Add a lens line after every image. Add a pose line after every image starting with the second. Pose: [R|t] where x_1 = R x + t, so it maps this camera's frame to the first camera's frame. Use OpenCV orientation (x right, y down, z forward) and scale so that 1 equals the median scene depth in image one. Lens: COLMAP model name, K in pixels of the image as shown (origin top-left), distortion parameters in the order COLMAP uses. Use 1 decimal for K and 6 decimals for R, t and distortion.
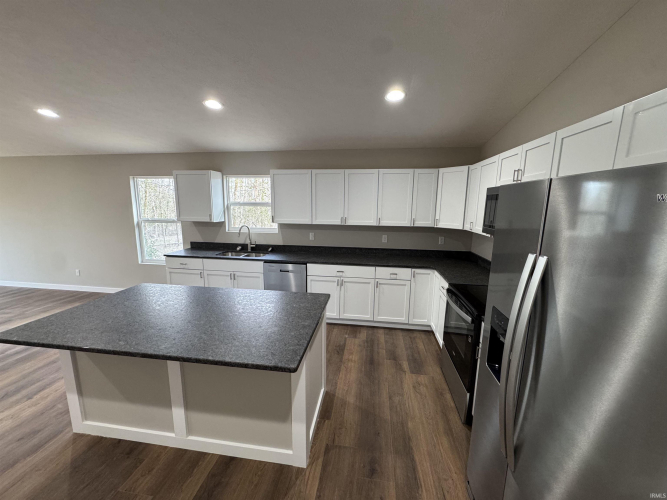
lens RADIAL K [[266.3, 0, 333.5], [0, 266.3, 249.8], [0, 0, 1]] dist [-0.008917, 0.001206]
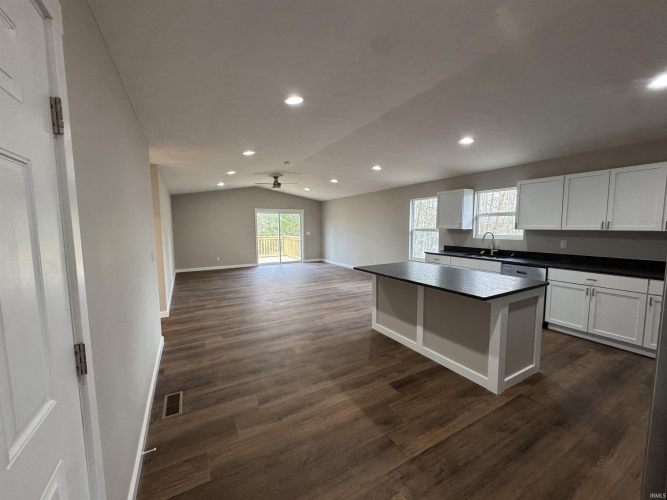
lens RADIAL K [[266.3, 0, 335.0], [0, 266.3, 249.1], [0, 0, 1]] dist [-0.008917, 0.001206]
pose [[0.612748, 0.053105, -0.788492, 0.188900], [-0.119090, 0.992551, -0.025698, 0.101327], [0.781254, 0.109648, 0.614508, -0.251166]]
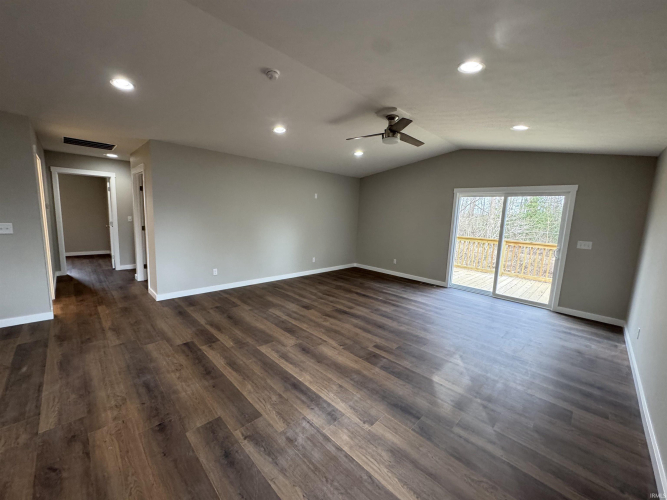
lens RADIAL K [[266.3, 0, 334.7], [0, 266.3, 252.8], [0, 0, 1]] dist [-0.008917, 0.001206]
pose [[-0.587423, 0.084204, -0.804888, -0.659752], [-0.186270, 0.953801, 0.235726, -0.129602], [0.787552, 0.288397, -0.544600, 0.979890]]
